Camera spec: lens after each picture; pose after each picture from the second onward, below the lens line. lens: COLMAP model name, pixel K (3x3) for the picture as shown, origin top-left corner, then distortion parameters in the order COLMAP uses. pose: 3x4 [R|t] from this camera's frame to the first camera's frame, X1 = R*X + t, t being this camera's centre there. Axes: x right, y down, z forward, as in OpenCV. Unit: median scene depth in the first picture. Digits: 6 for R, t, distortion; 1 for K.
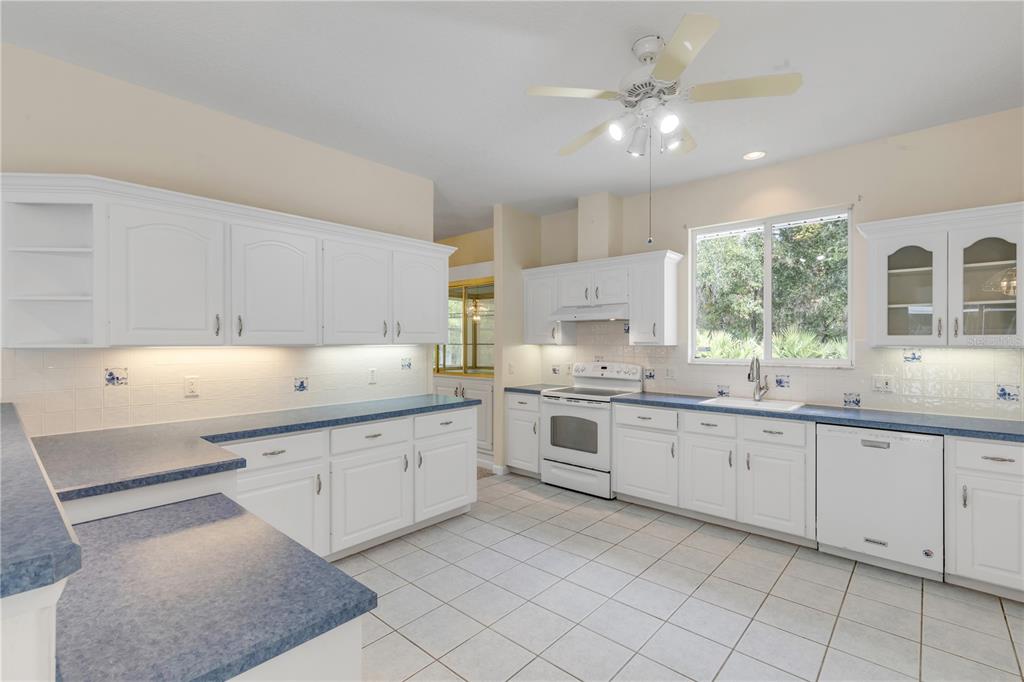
lens RADIAL K [[464.6, 0, 511.9], [0, 464.6, 340.5], [0, 0, 1]] dist [0.002081, -0.000386]
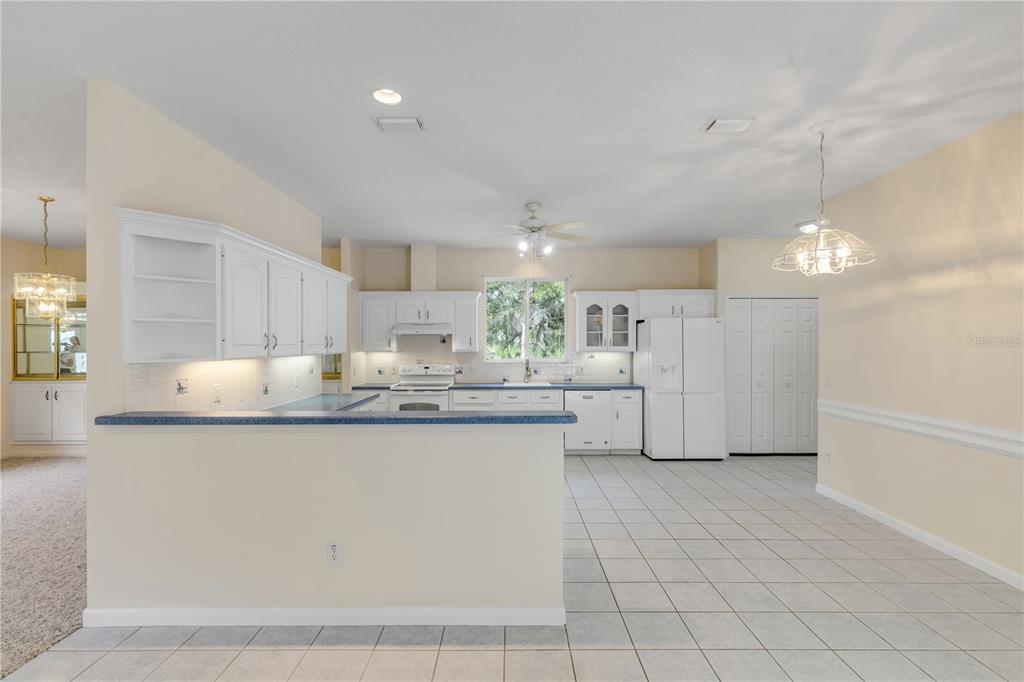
lens RADIAL K [[464.6, 0, 514.2], [0, 464.6, 343.5], [0, 0, 1]] dist [0.002081, -0.000386]
pose [[0.740378, -0.000285, 0.672191, -0.629770], [-0.000030, 1.000000, 0.000458, -0.017786], [-0.672191, -0.000359, 0.740377, -0.247971]]
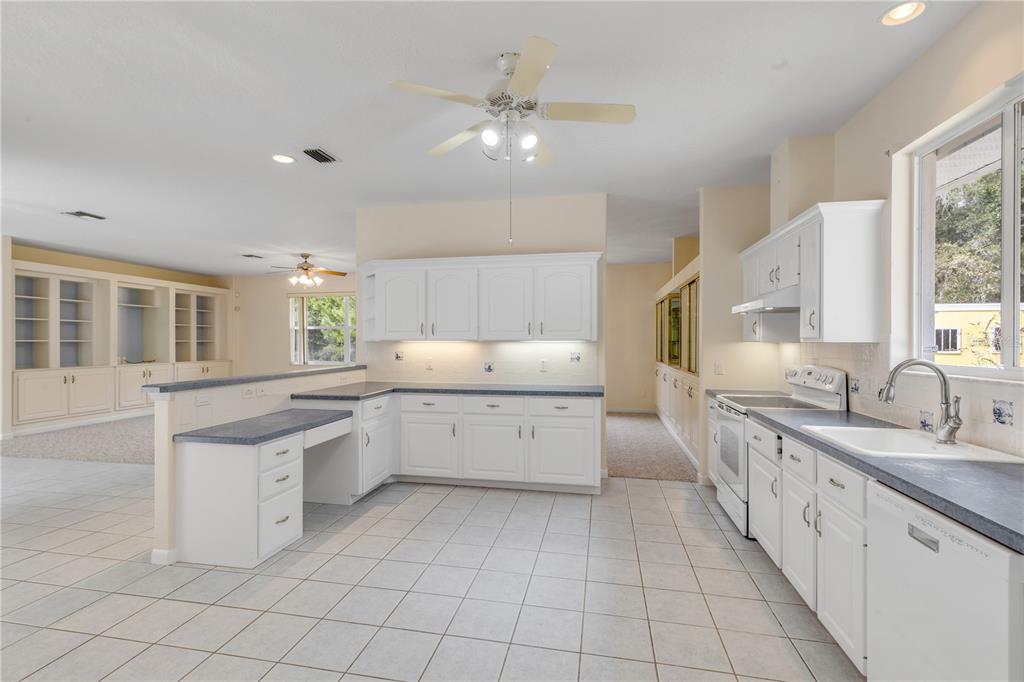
lens RADIAL K [[464.6, 0, 509.7], [0, 464.6, 339.4], [0, 0, 1]] dist [0.002081, -0.000386]
pose [[0.504248, -0.002751, -0.863555, 0.682813], [0.001575, 0.999996, -0.002266, 0.007108], [0.863558, -0.000217, 0.504250, 0.253281]]
